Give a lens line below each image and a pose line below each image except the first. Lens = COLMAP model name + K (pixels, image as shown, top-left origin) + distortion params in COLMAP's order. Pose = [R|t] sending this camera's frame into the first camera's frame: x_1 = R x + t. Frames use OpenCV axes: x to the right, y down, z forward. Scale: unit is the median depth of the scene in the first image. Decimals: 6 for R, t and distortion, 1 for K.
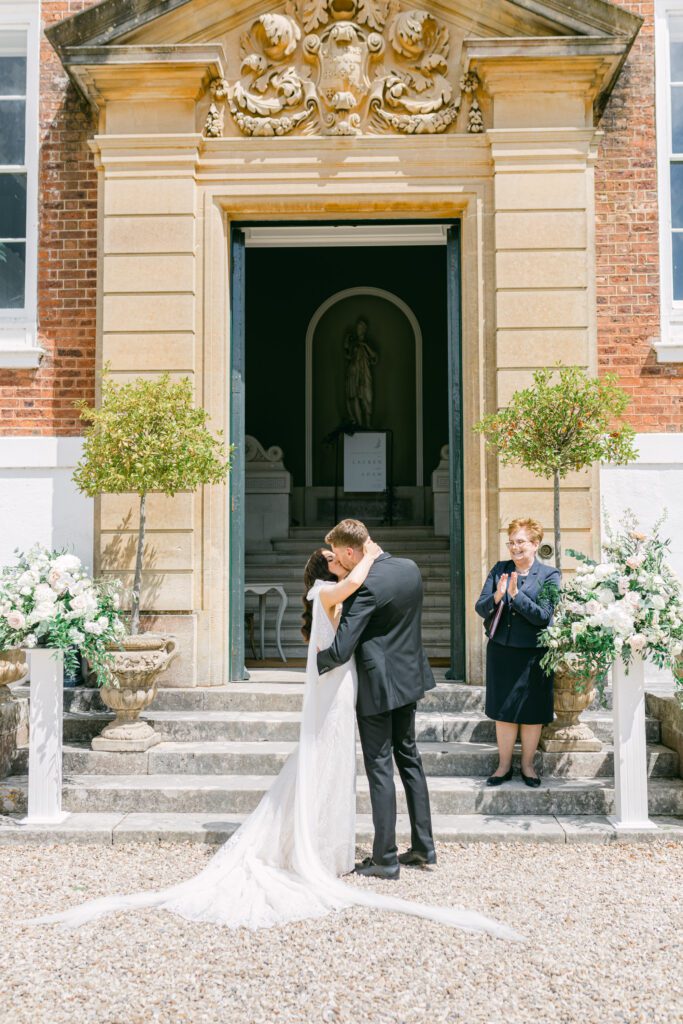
lens RADIAL K [[1032.9, 0, 341.5], [0, 1032.9, 512.0], [0, 0, 1]] dist [0.023670, 0.000366]
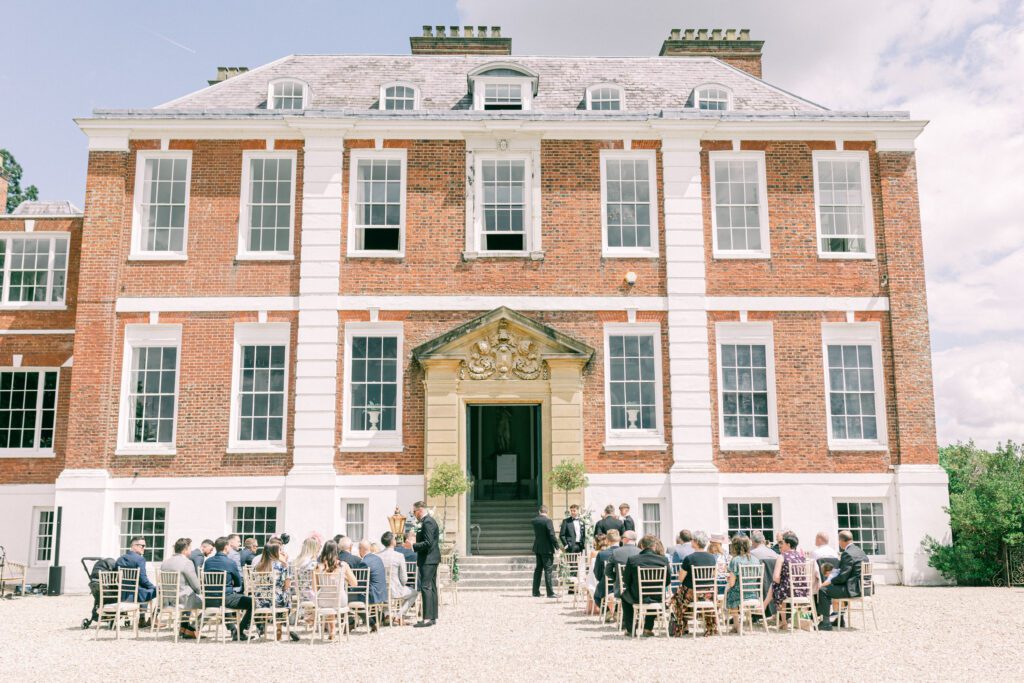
lens RADIAL K [[1032.9, 0, 512.0], [0, 1032.9, 341.5], [0, 0, 1]] dist [0.023670, 0.000366]
pose [[0.999152, 0.003764, 0.040997, -0.102170], [0.000987, 0.993335, -0.115256, -0.115413], [-0.041158, 0.115198, 0.992489, -2.133976]]
